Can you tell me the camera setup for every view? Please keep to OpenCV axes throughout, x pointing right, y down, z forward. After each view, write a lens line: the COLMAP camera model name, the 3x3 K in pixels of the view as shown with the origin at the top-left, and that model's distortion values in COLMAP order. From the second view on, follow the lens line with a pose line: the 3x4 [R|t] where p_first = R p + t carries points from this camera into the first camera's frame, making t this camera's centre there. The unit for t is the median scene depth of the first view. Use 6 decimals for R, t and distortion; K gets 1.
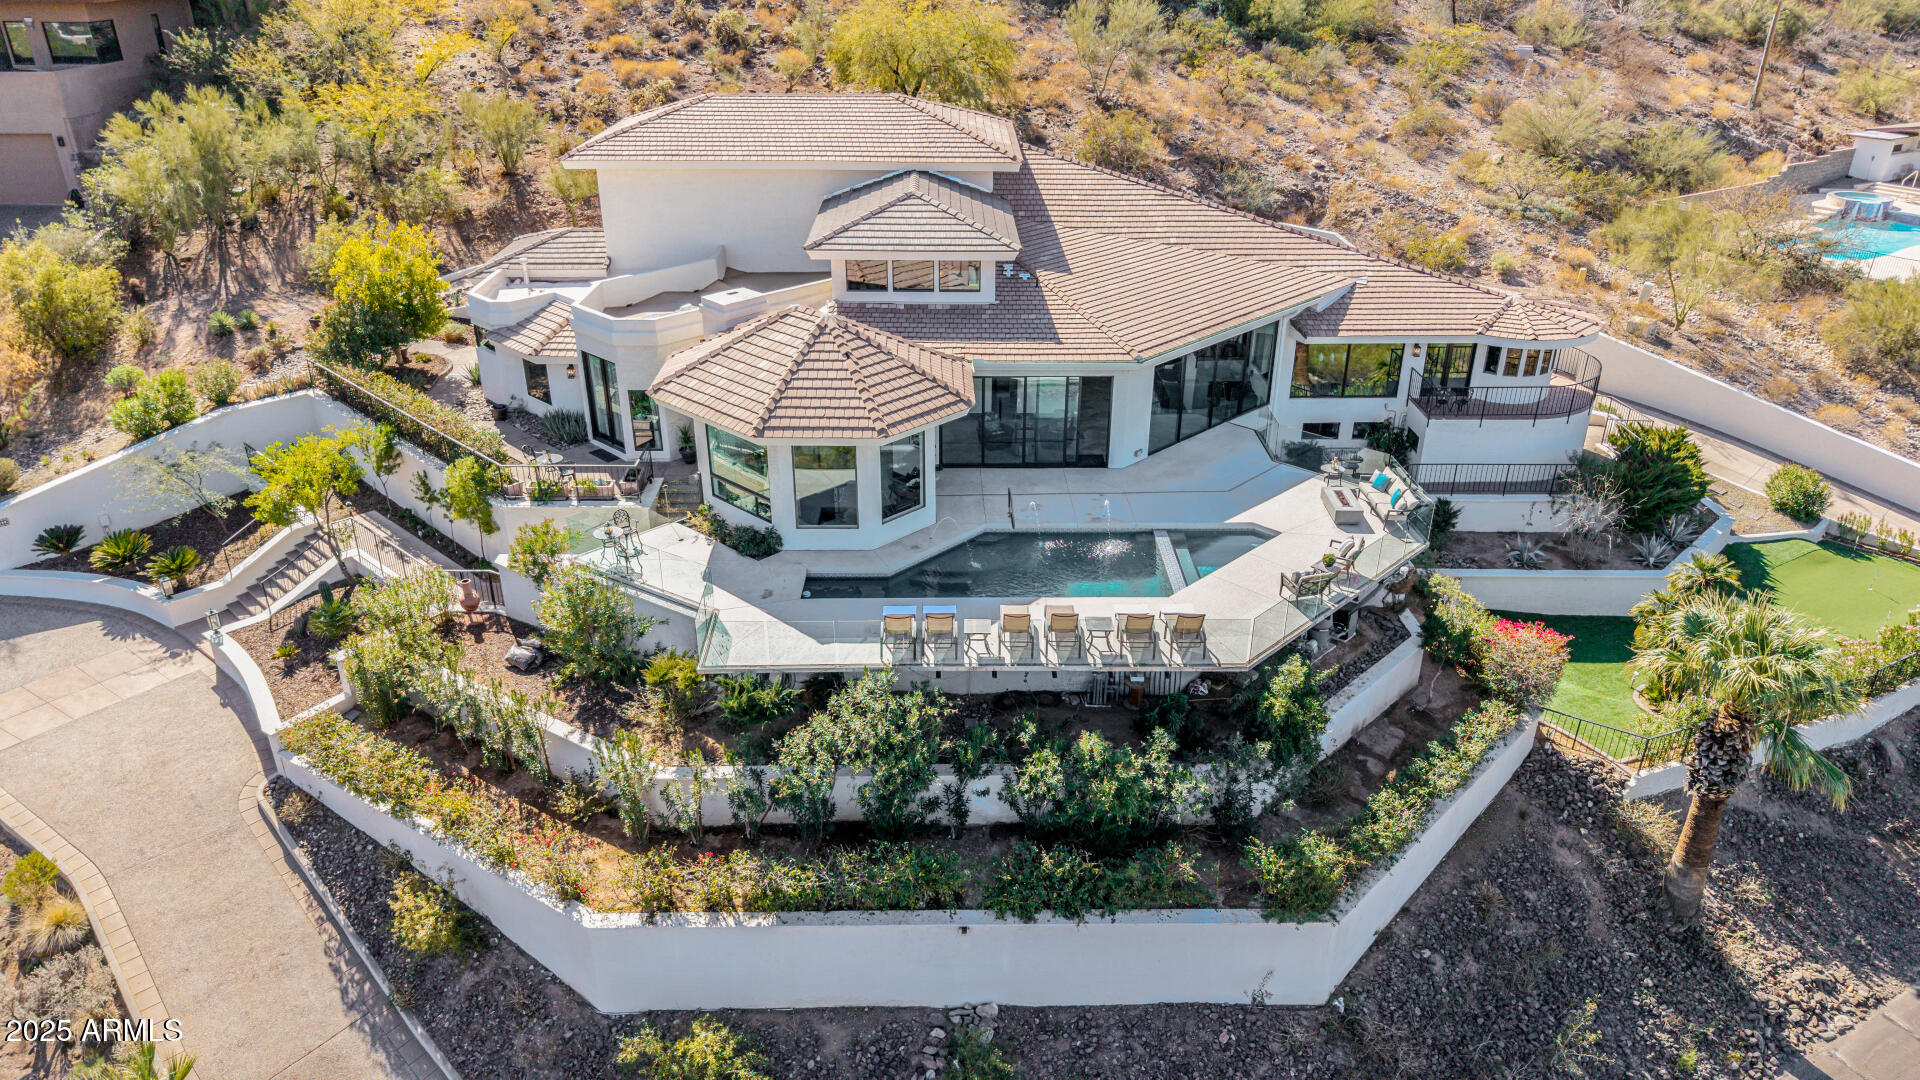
lens RADIAL K [[1270.4, 0, 960.0], [0, 1270.4, 540.0], [0, 0, 1]] dist [0.062566, -0.080141]
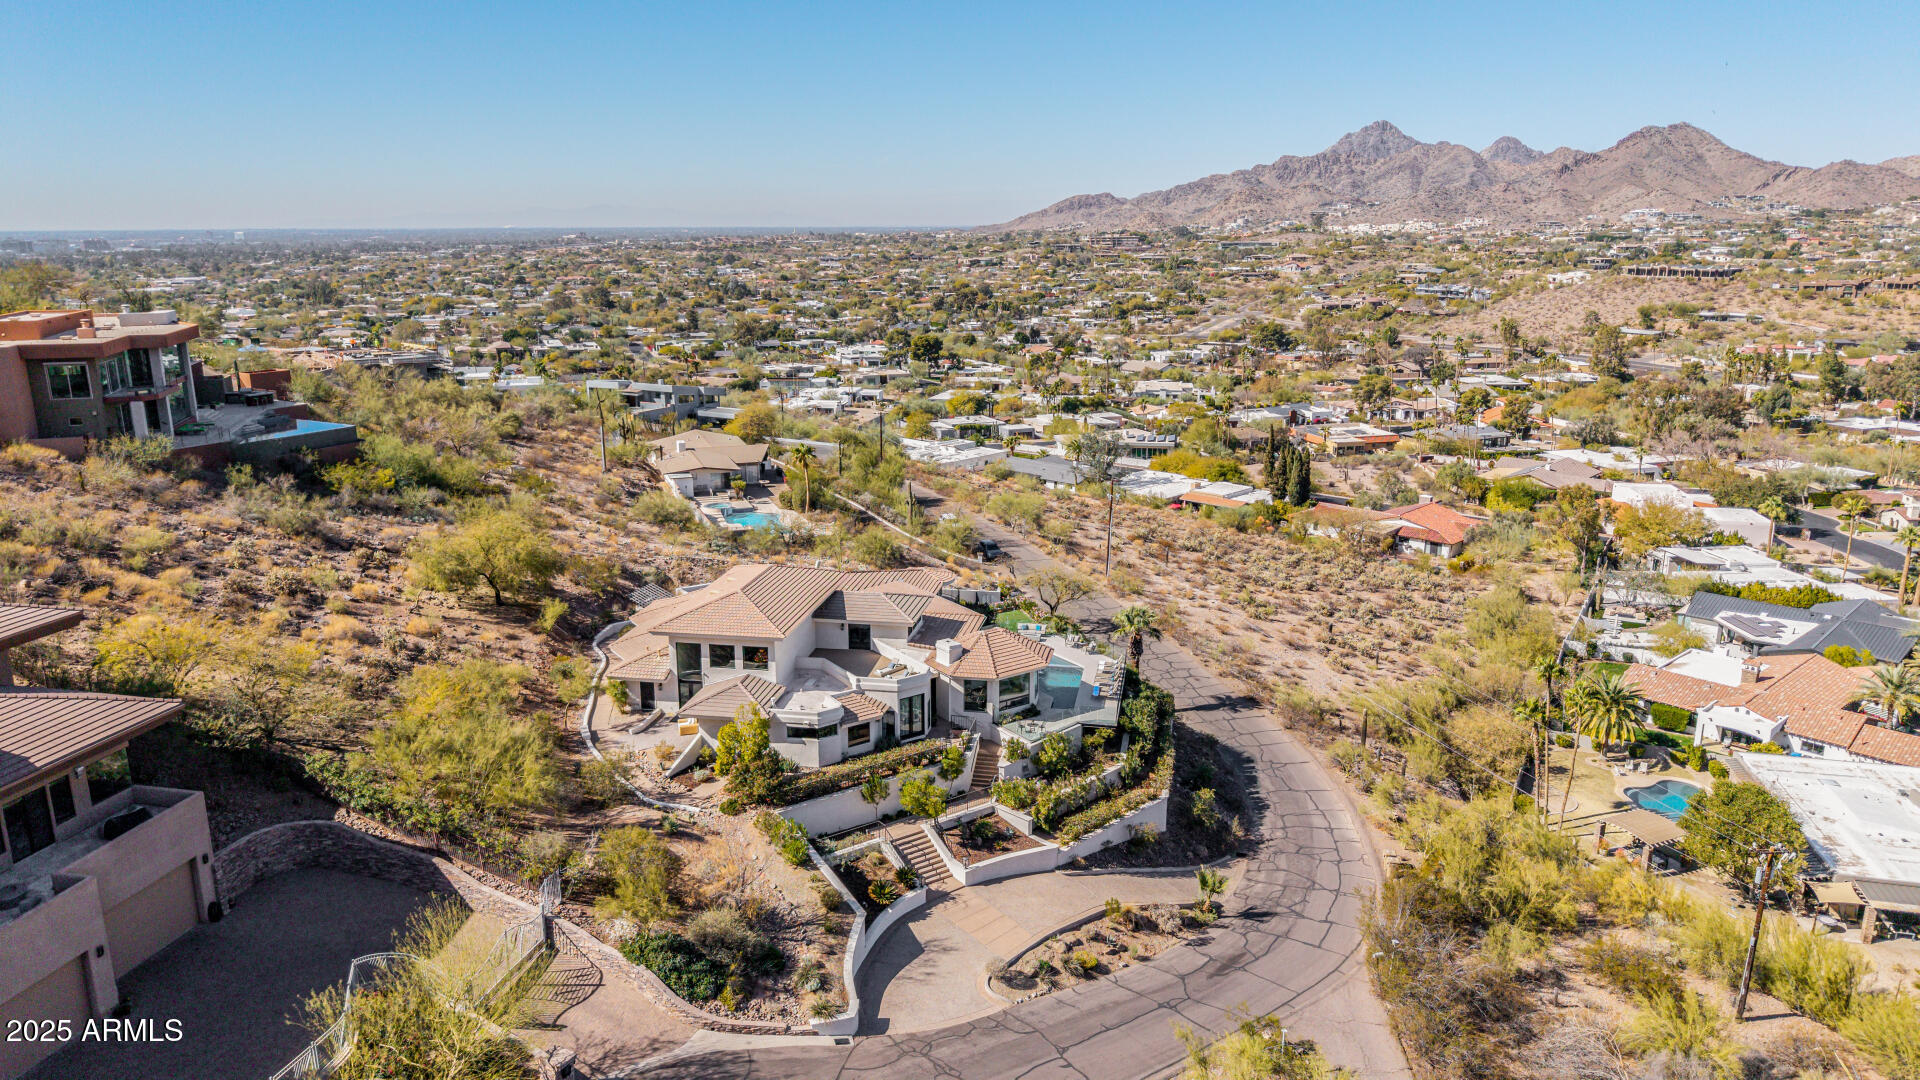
lens RADIAL K [[1265.1, 0, 965.1], [0, 1265.1, 524.5], [0, 0, 1]] dist [0.141435, -0.388572]
pose [[0.190900, -0.230289, 0.954214, -2.214434], [0.426256, 0.895104, 0.130747, -0.636199], [-0.884230, 0.381780, 0.269037, 0.216081]]
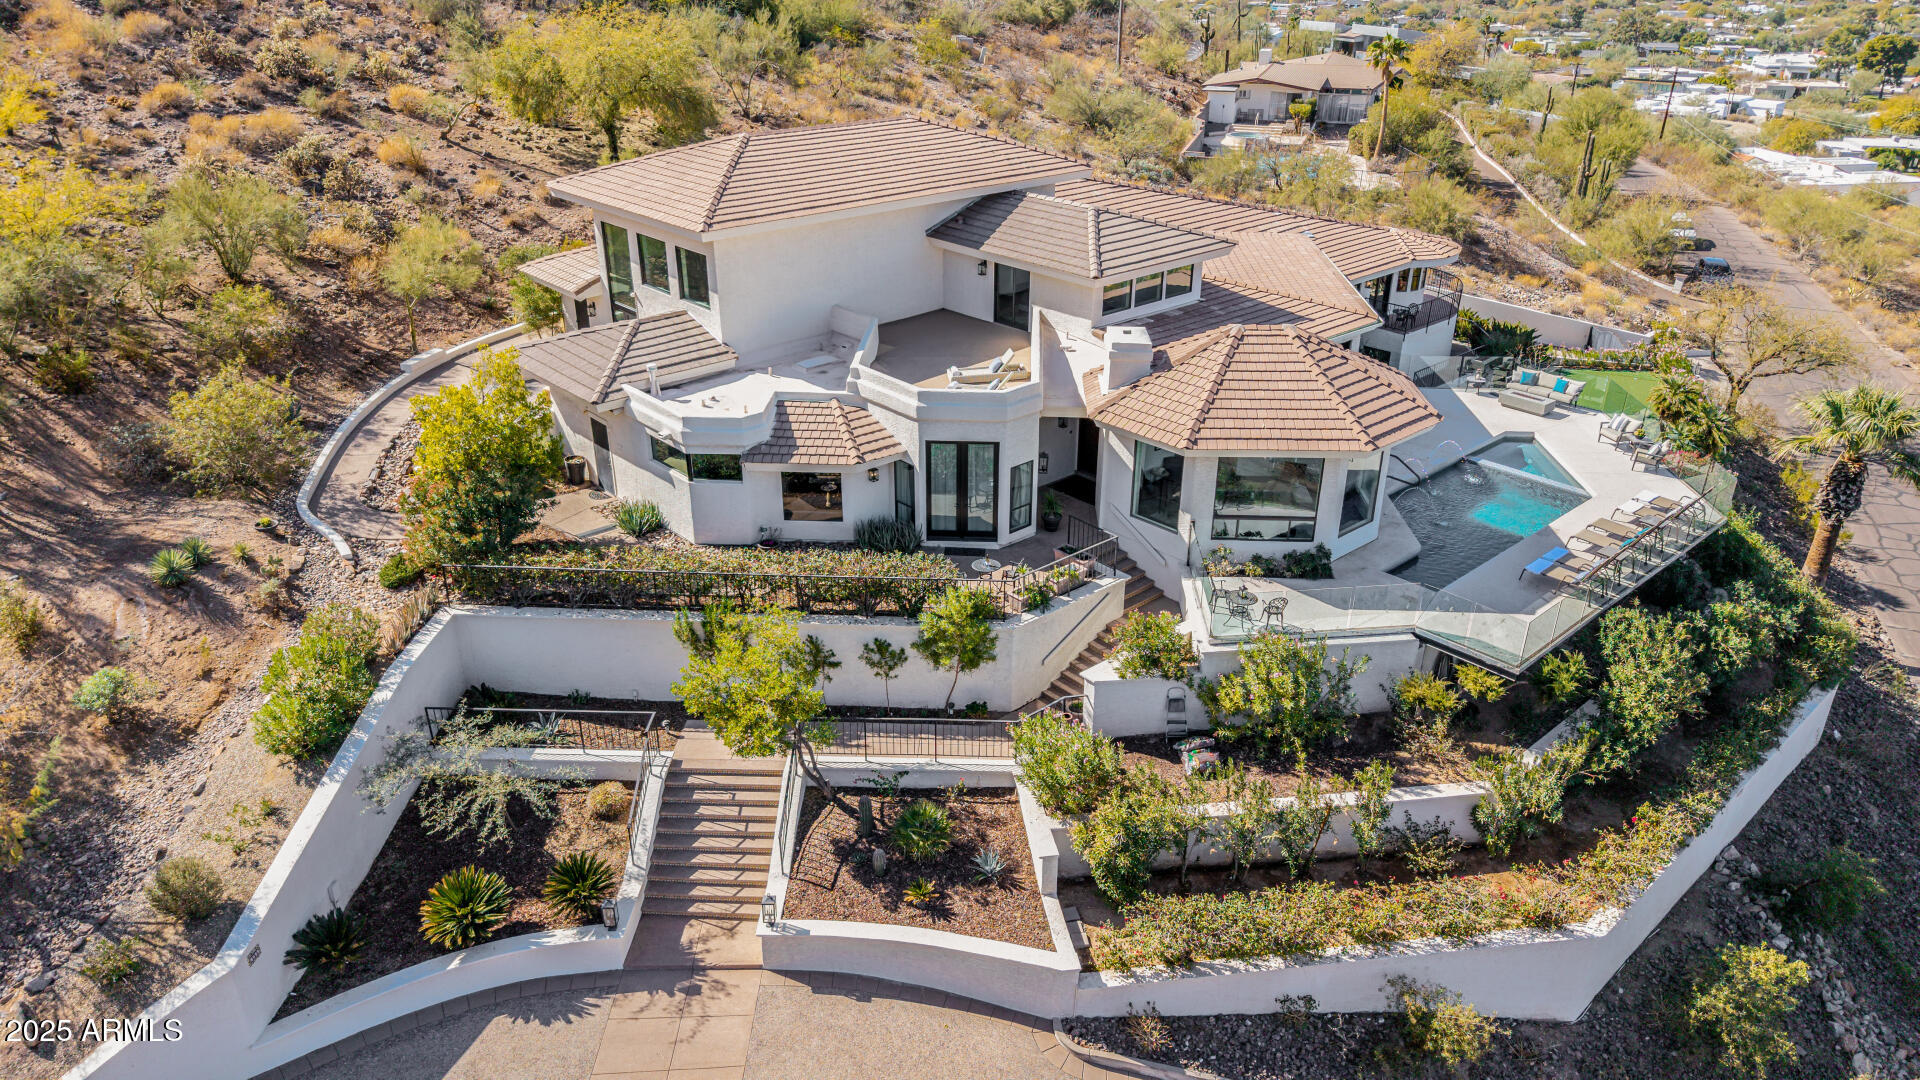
lens RADIAL K [[1270.4, 0, 960.0], [0, 1270.4, 540.0], [0, 0, 1]] dist [0.062566, -0.080141]
pose [[0.751383, -0.287840, 0.593777, -0.794747], [0.286131, 0.952970, 0.099884, -0.161756], [-0.594603, 0.094846, 0.798406, 0.310033]]
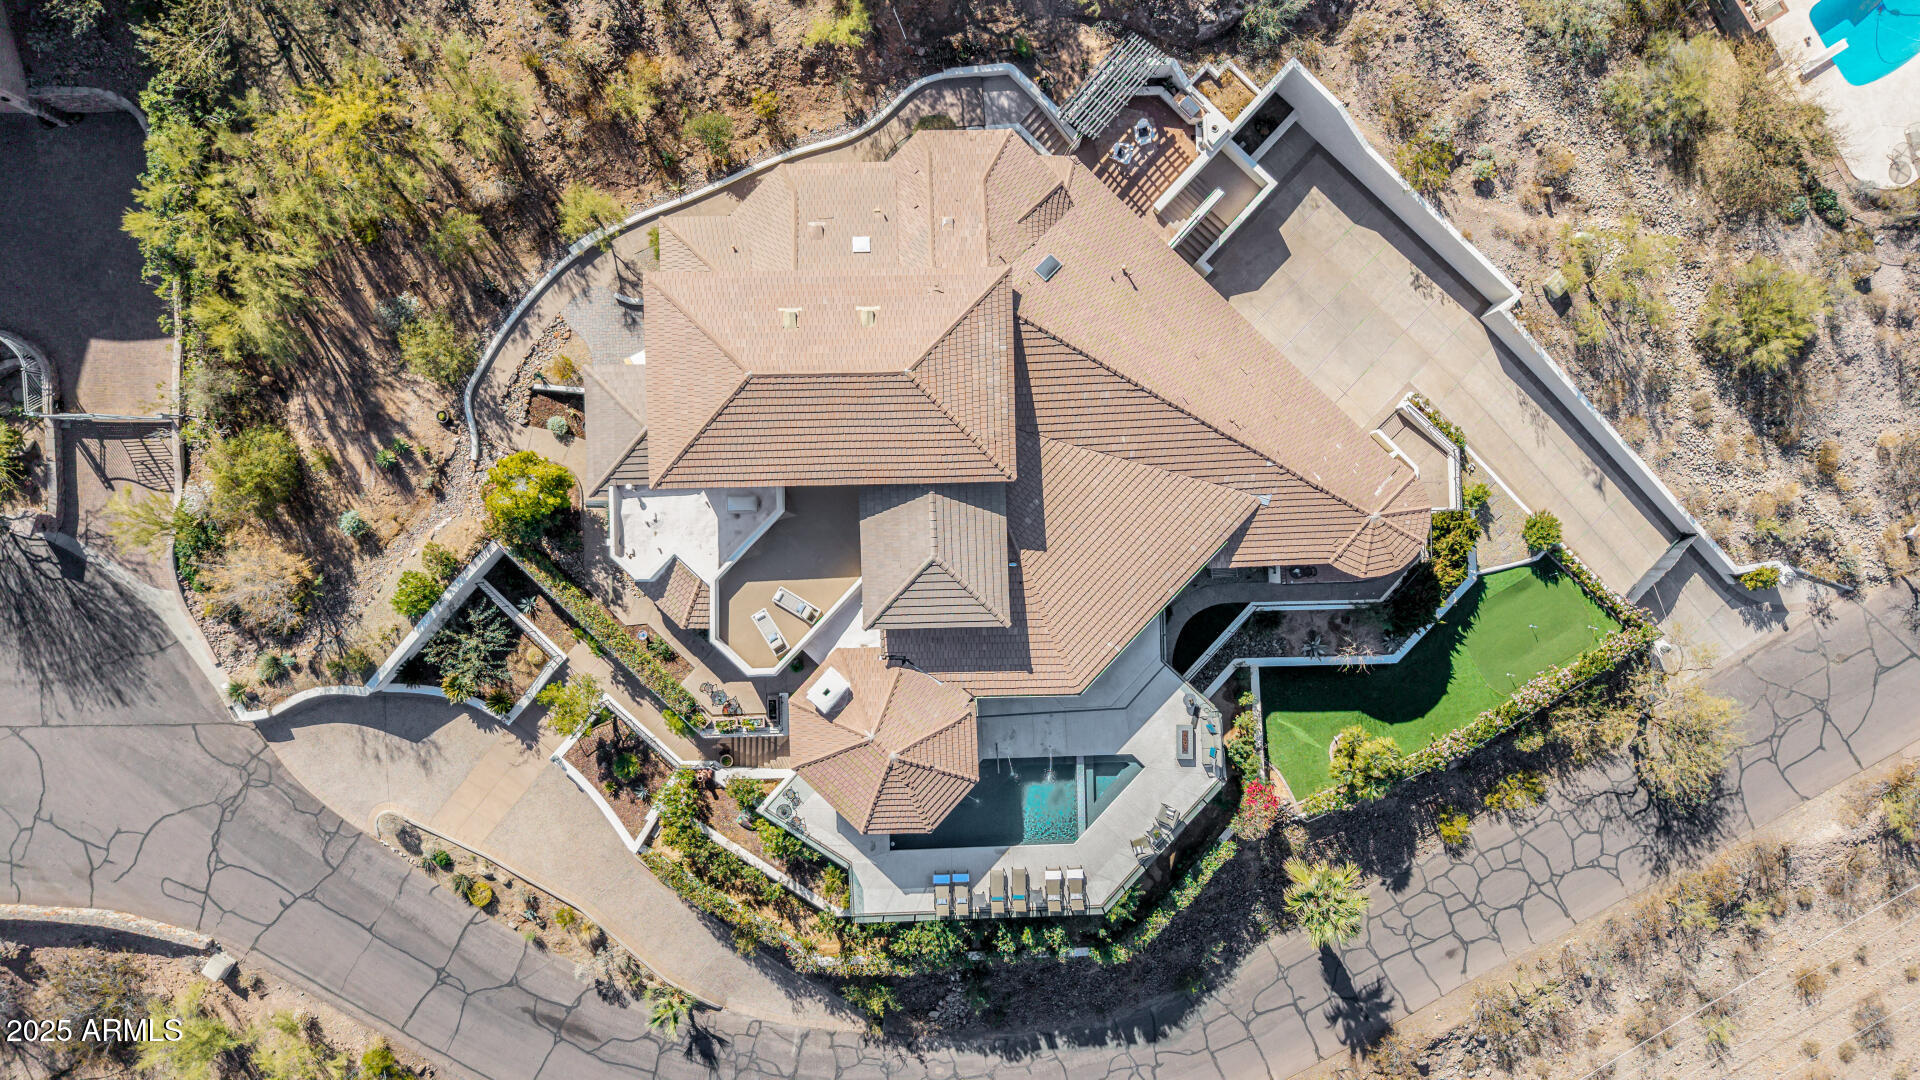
lens RADIAL K [[1270.4, 0, 960.0], [0, 1270.4, 540.0], [0, 0, 1]] dist [0.062566, -0.080141]
pose [[0.999907, -0.011494, 0.007368, -0.017666], [-0.001654, 0.433690, 0.901061, -1.555761], [-0.013552, -0.900989, 0.433630, 0.441595]]
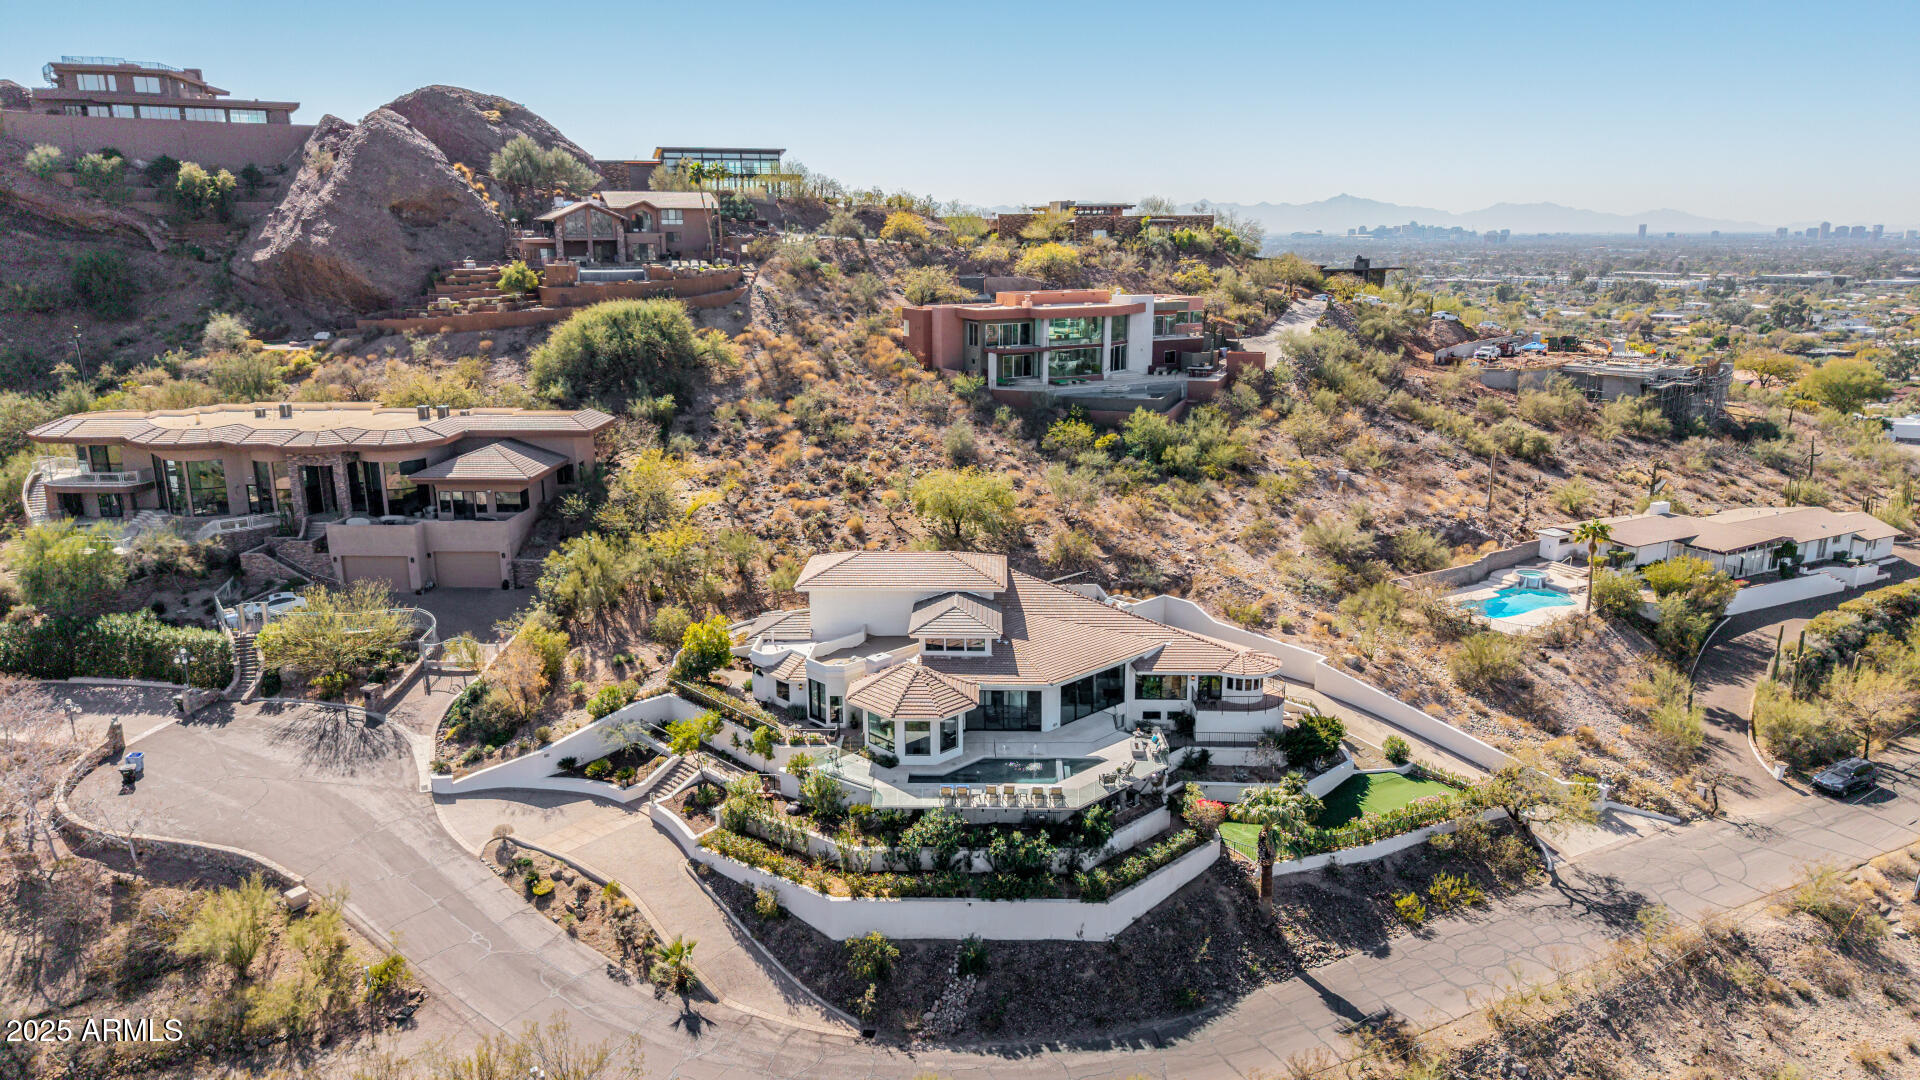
lens RADIAL K [[1265.1, 0, 965.1], [0, 1265.1, 524.5], [0, 0, 1]] dist [0.141435, -0.388572]
pose [[0.999339, 0.000574, -0.036343, 0.062454], [-0.008602, 0.975208, -0.221125, 0.081009], [0.035316, 0.221291, 0.974568, -1.232037]]
